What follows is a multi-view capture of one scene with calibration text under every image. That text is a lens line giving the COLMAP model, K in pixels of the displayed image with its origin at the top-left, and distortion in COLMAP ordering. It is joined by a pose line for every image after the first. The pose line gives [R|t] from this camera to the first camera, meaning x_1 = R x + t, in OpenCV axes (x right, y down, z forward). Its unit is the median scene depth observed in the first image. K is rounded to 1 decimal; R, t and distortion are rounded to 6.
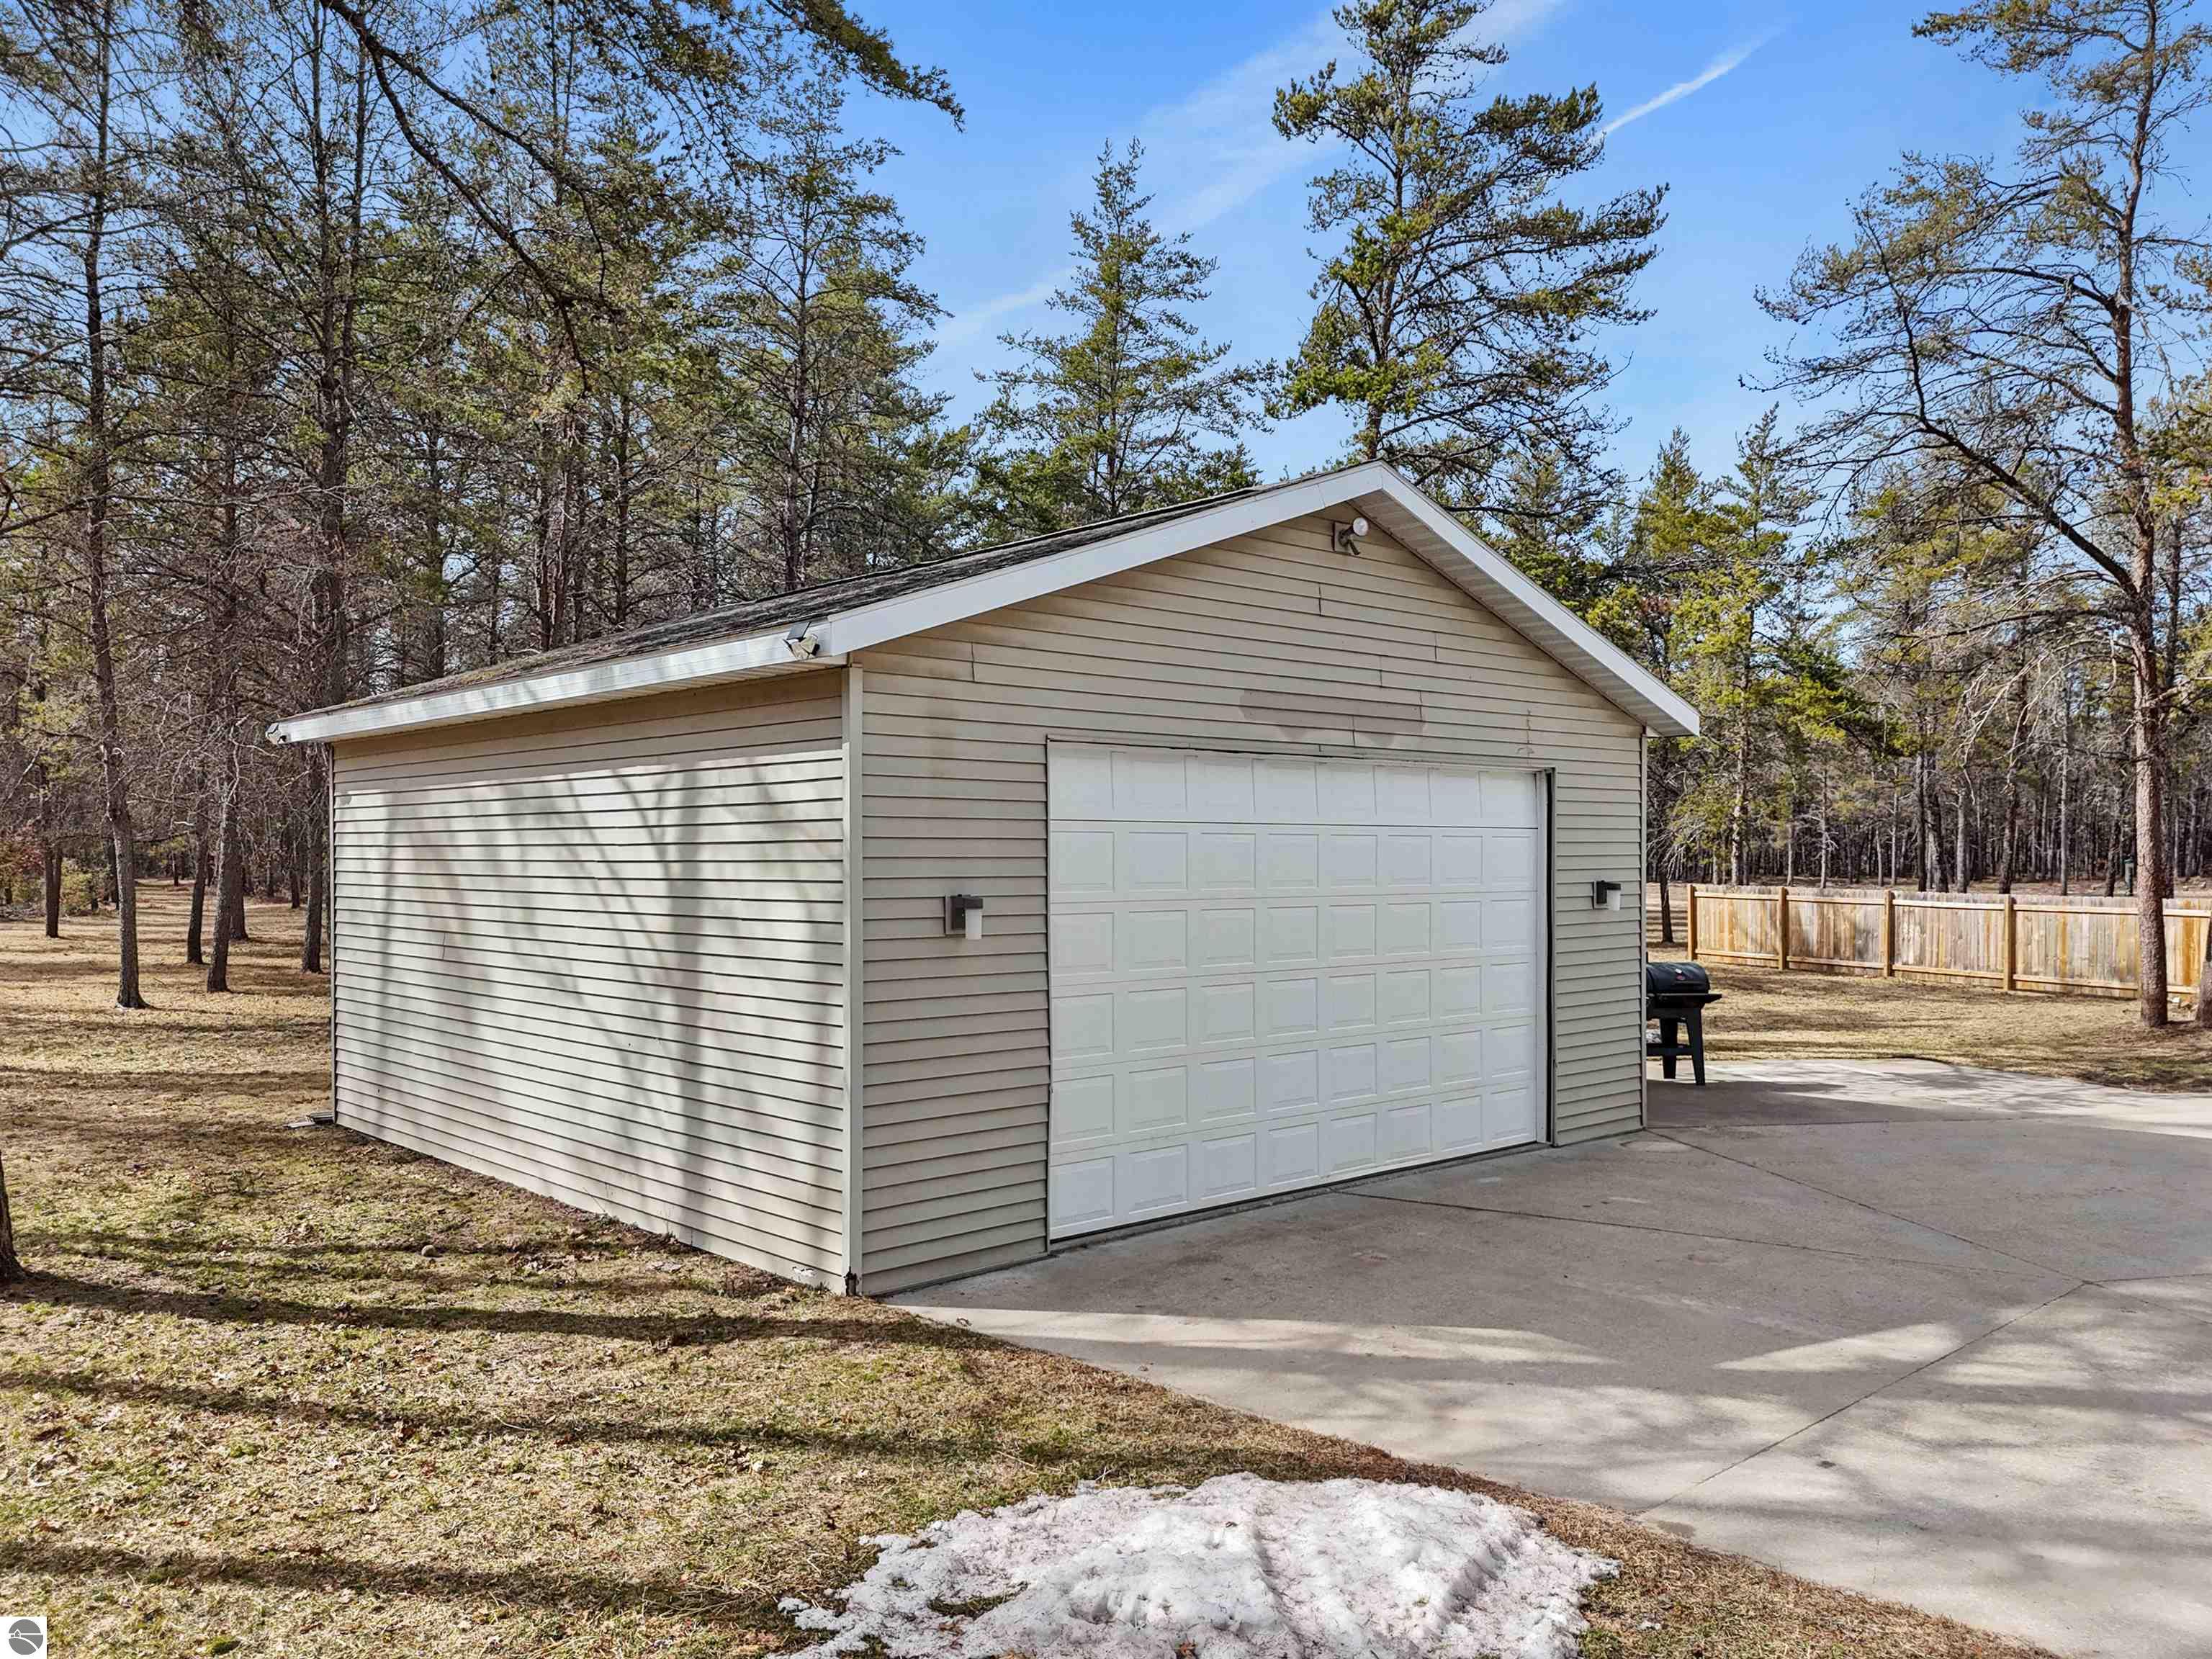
lens RADIAL K [[1661.6, 0, 1106.0], [0, 1661.6, 829.5], [0, 0, 1]] dist [0.007644, 0.000373]
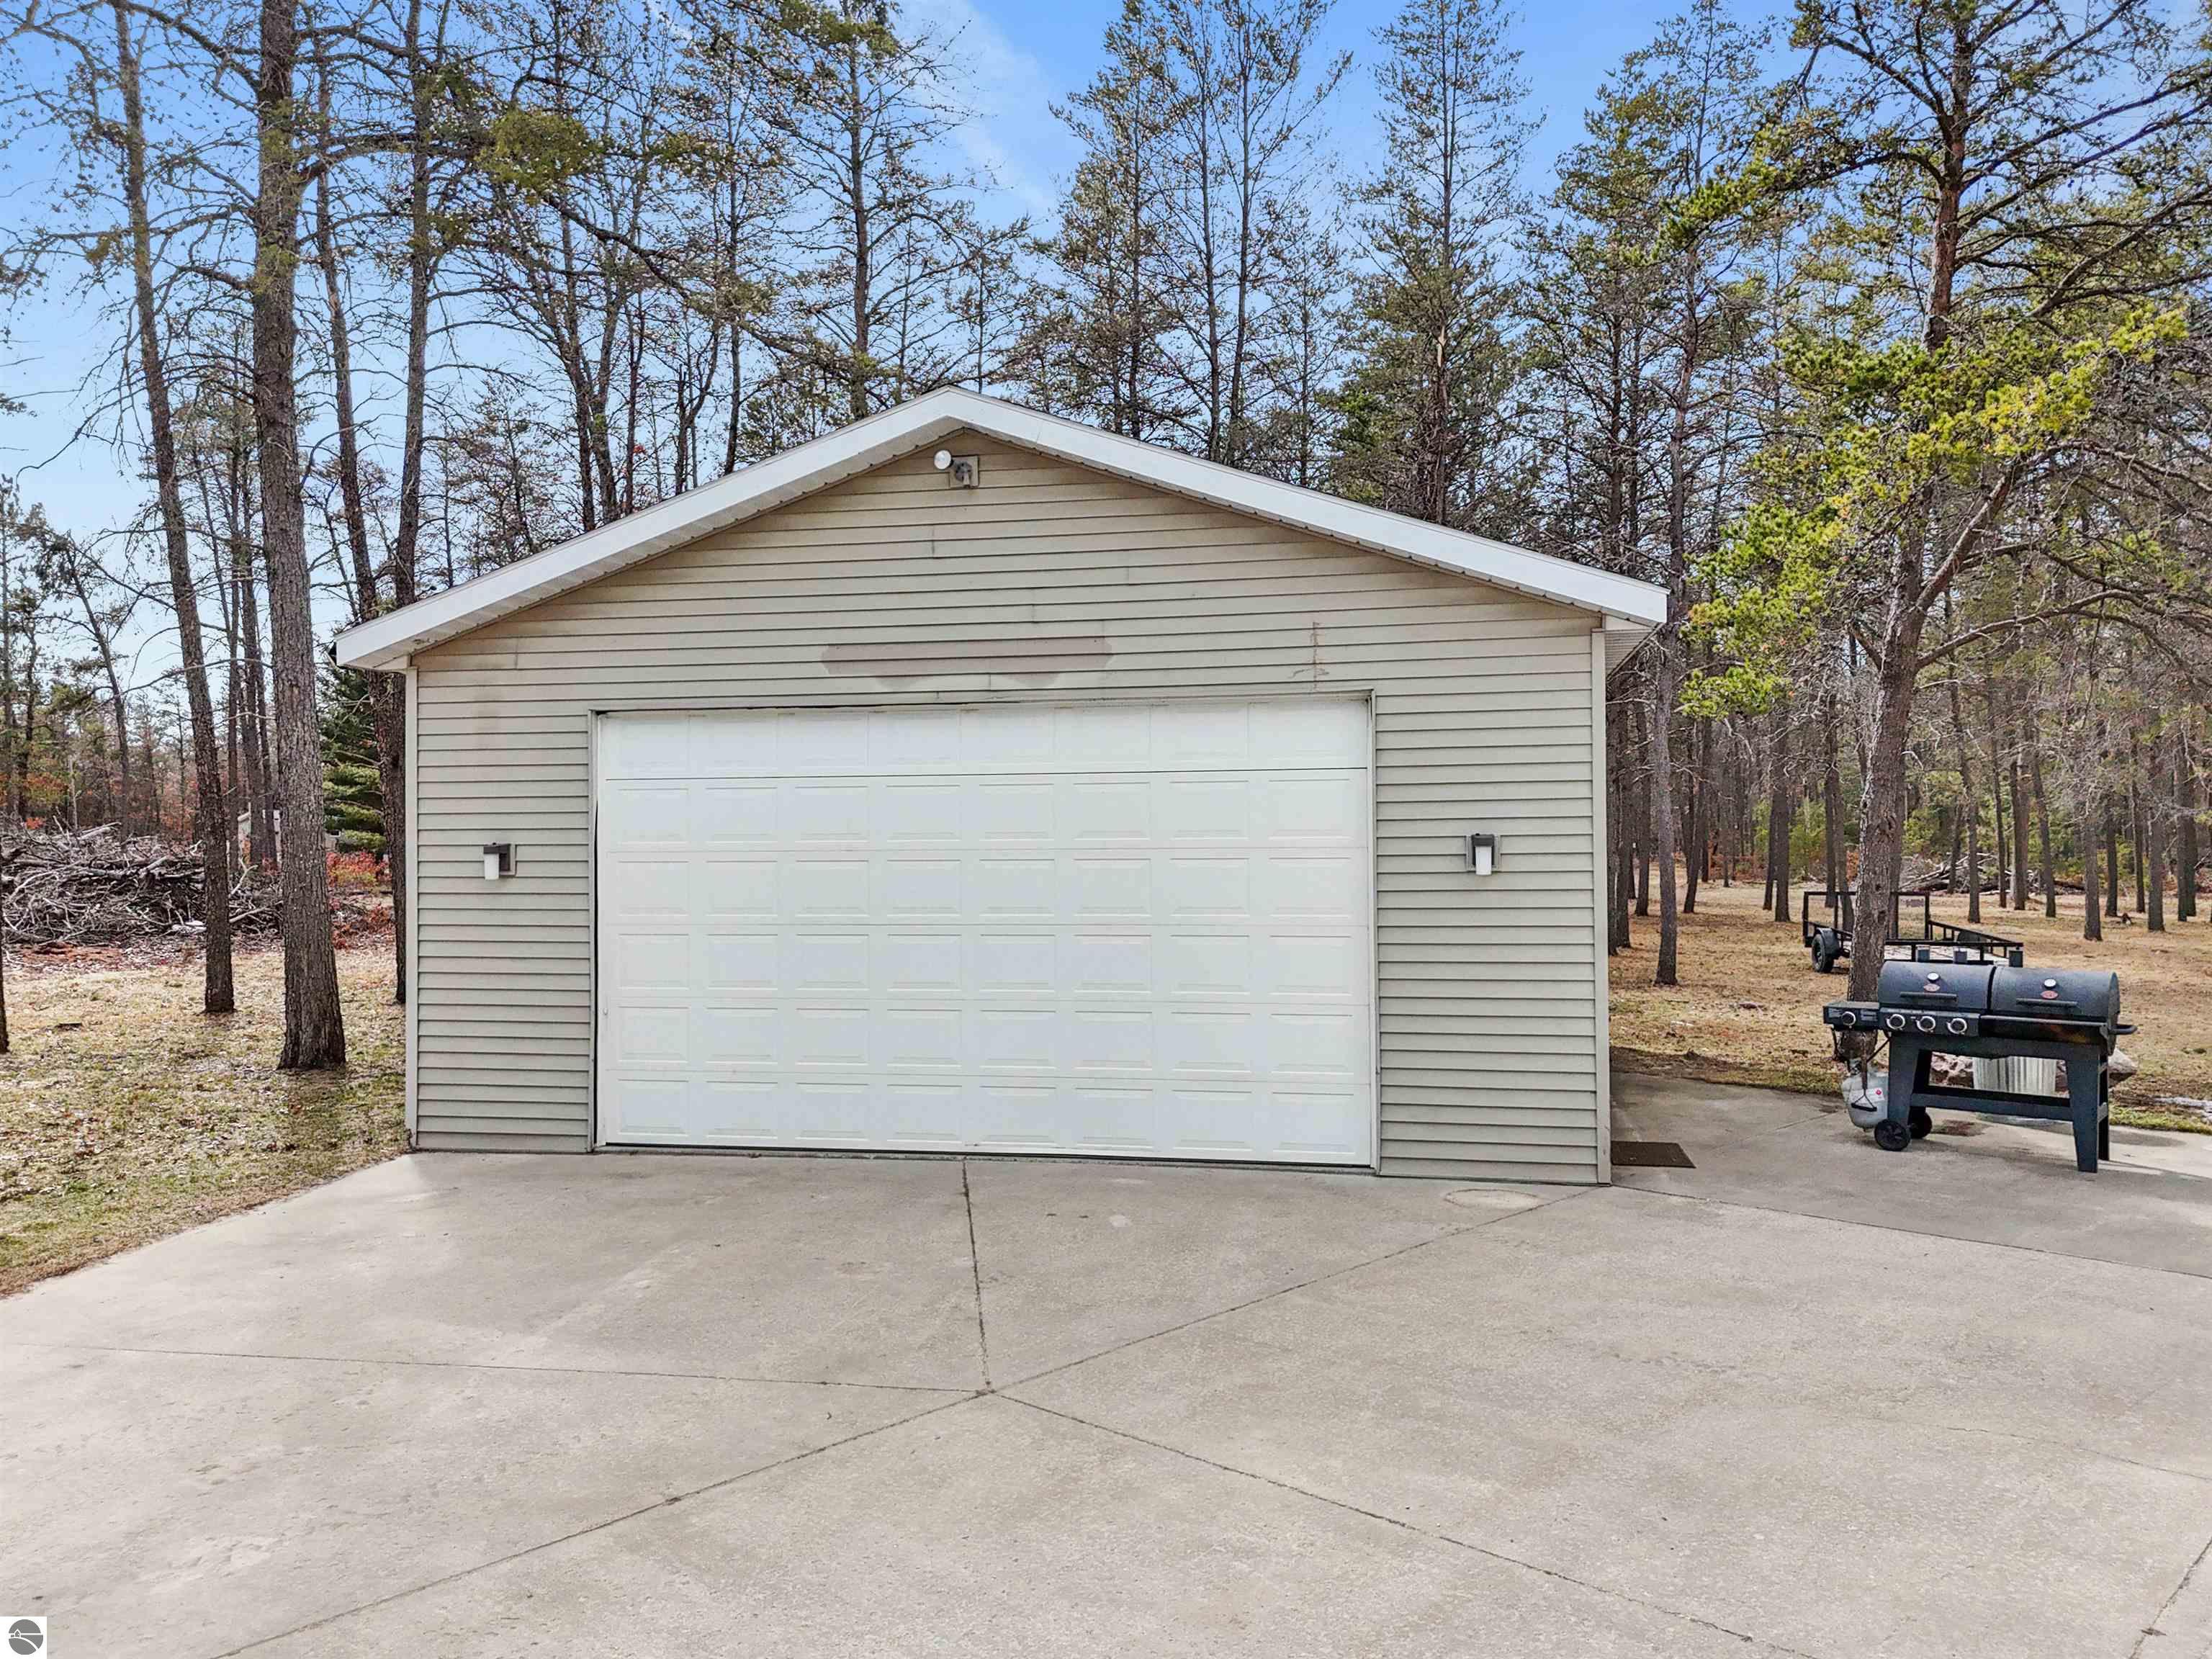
lens RADIAL K [[1576.8, 0, 1106.0], [0, 1576.8, 829.5], [0, 0, 1]] dist [0.004221, 0.000980]
pose [[0.621060, -0.013711, -0.783643, 0.949074], [0.015048, 0.999871, -0.005569, 0.036904], [0.783619, -0.008333, 0.621186, 0.534506]]
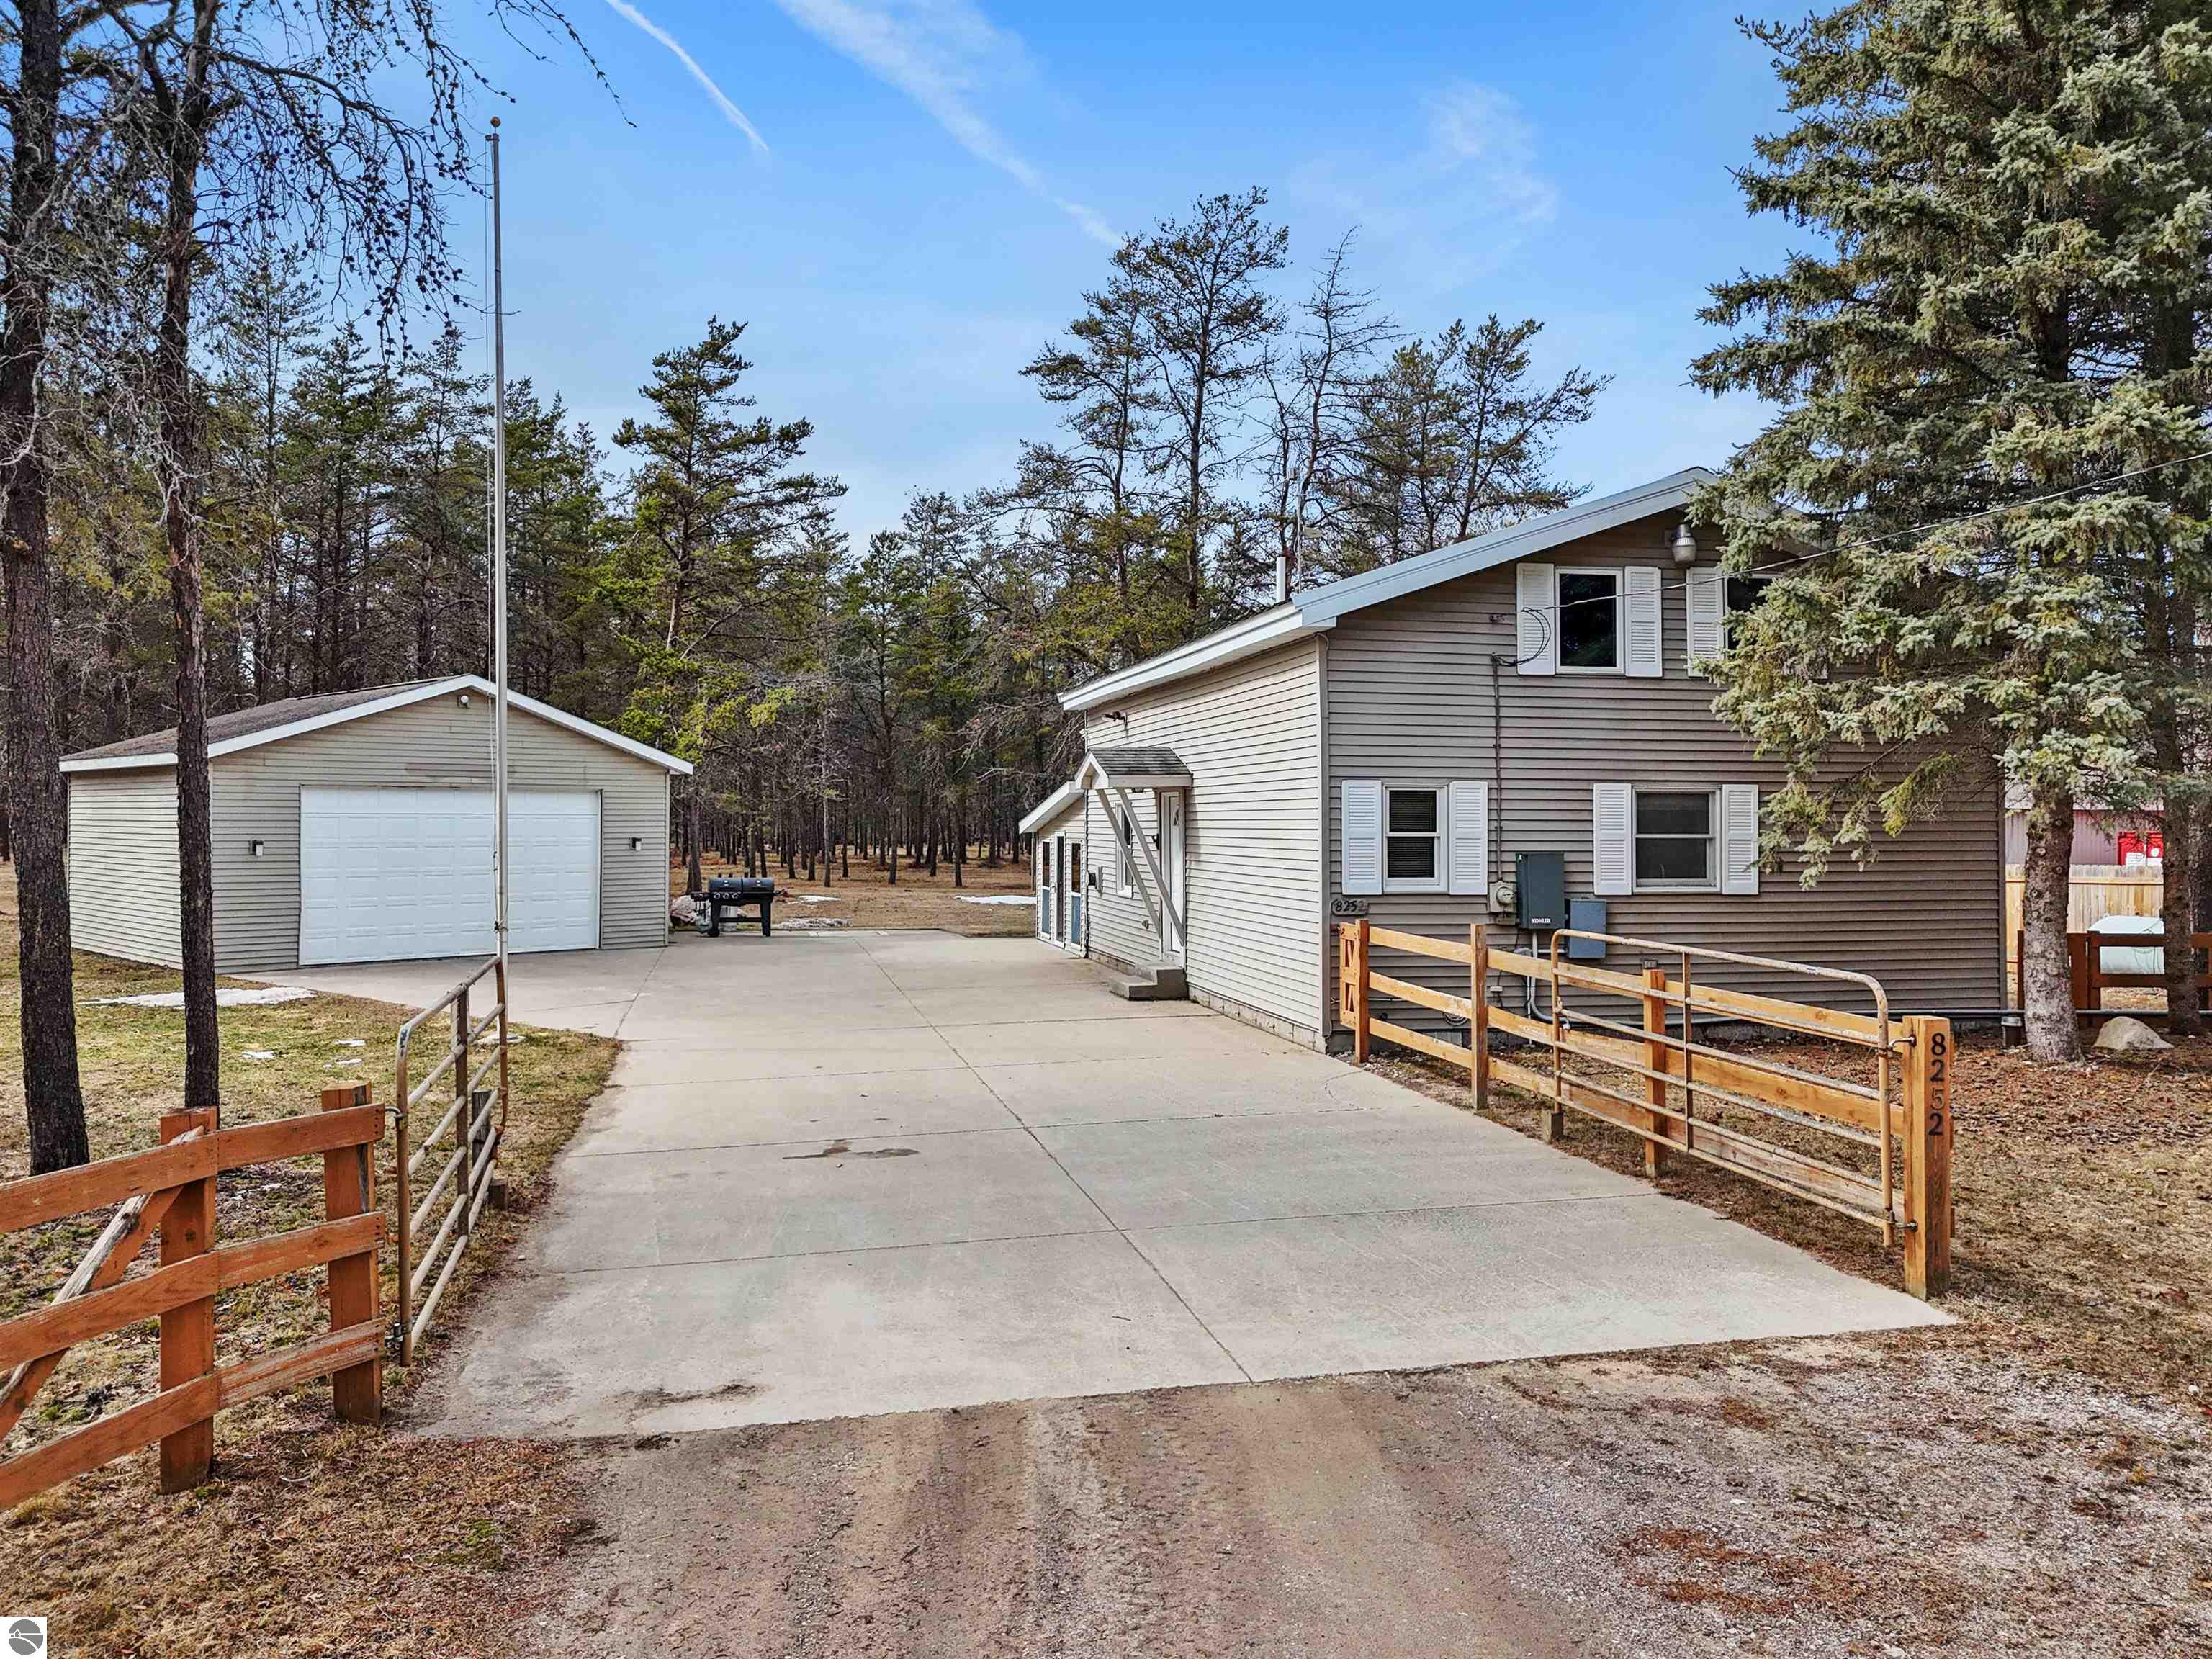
lens RADIAL K [[1493.3, 0, 1106.0], [0, 1493.3, 829.5], [0, 0, 1]] dist [0.002562, 0.000178]
pose [[0.996381, 0.007037, 0.084706, 0.986408], [-0.008947, 0.999714, 0.022187, -0.042071], [-0.084526, -0.022865, 0.996159, -1.448051]]
